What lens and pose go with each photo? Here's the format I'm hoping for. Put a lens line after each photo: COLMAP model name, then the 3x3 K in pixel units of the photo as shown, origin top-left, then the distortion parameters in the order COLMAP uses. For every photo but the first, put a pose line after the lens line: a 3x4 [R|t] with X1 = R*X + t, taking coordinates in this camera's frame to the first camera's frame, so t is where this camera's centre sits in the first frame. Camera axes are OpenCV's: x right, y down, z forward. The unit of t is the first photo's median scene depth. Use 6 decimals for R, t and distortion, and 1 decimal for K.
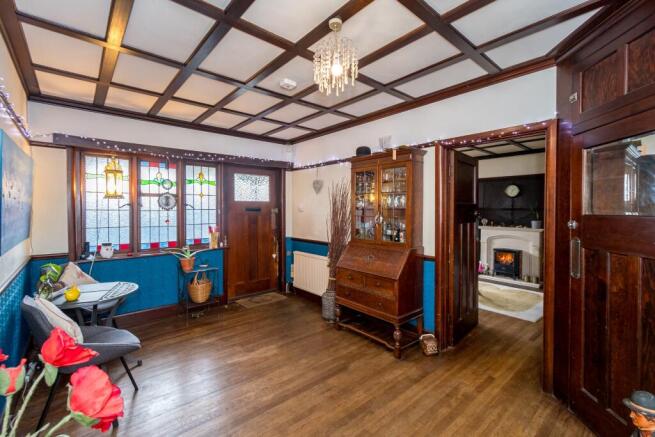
lens RADIAL K [[297.4, 0, 324.1], [0, 297.4, 219.6], [0, 0, 1]] dist [-0.001159, -0.000072]
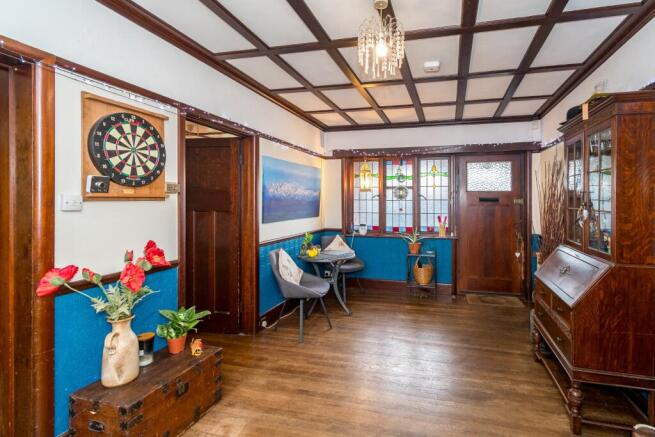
lens RADIAL K [[297.4, 0, 368.0], [0, 297.4, 202.7], [0, 0, 1]] dist [-0.001159, -0.000072]
pose [[0.582440, -0.002904, -0.812869, 0.336860], [-0.034295, 0.999015, -0.028142, 0.015717], [0.812150, 0.044269, 0.581767, 0.188745]]
